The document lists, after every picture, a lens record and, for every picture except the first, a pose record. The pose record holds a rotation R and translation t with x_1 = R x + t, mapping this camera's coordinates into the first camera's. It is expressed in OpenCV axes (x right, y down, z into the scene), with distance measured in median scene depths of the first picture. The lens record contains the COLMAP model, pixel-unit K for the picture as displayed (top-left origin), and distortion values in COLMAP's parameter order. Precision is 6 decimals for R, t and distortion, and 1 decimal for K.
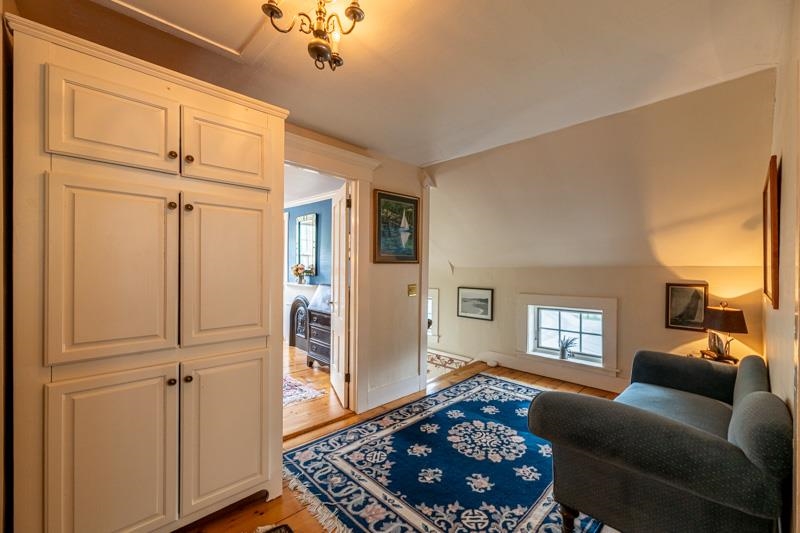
lens RADIAL K [[330.0, 0, 418.0], [0, 330.0, 271.0], [0, 0, 1]] dist [0.000271, -0.000175]
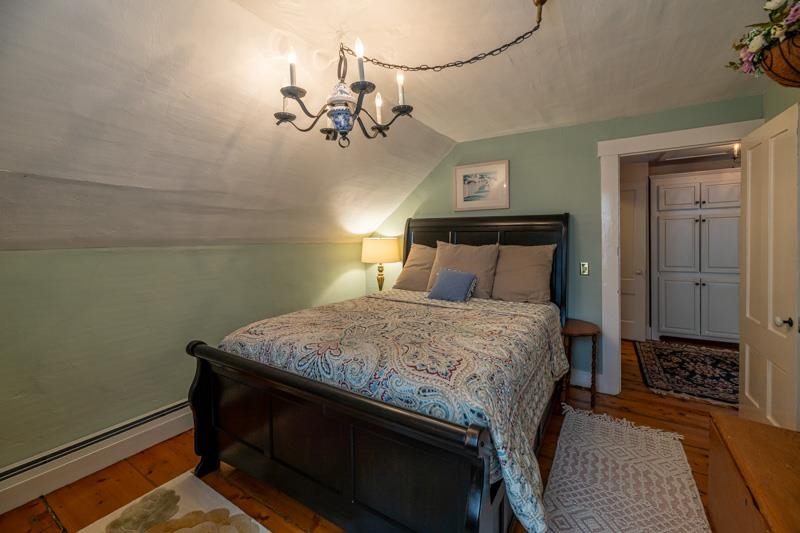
lens RADIAL K [[330.0, 0, 403.6], [0, 330.0, 243.4], [0, 0, 1]] dist [0.000271, -0.000175]
pose [[0.216544, -0.004085, -0.976264, 1.362736], [0.000347, 0.999992, -0.004107, 0.000298], [0.976273, 0.000551, 0.216544, -1.916321]]
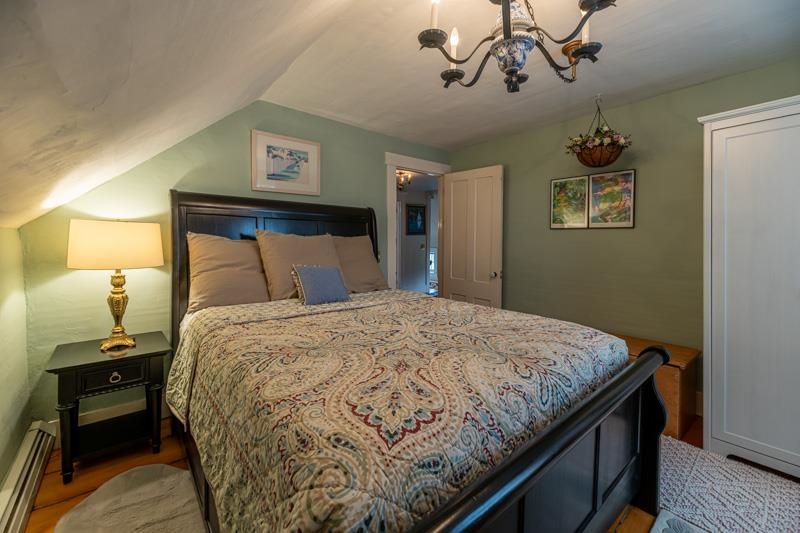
lens RADIAL K [[330.0, 0, 392.2], [0, 330.0, 243.8], [0, 0, 1]] dist [0.000271, -0.000175]
pose [[0.994248, -0.005427, -0.106966, 0.032668], [0.006349, 0.999946, 0.008283, 0.038106], [0.106915, -0.008914, 0.994228, -2.730349]]
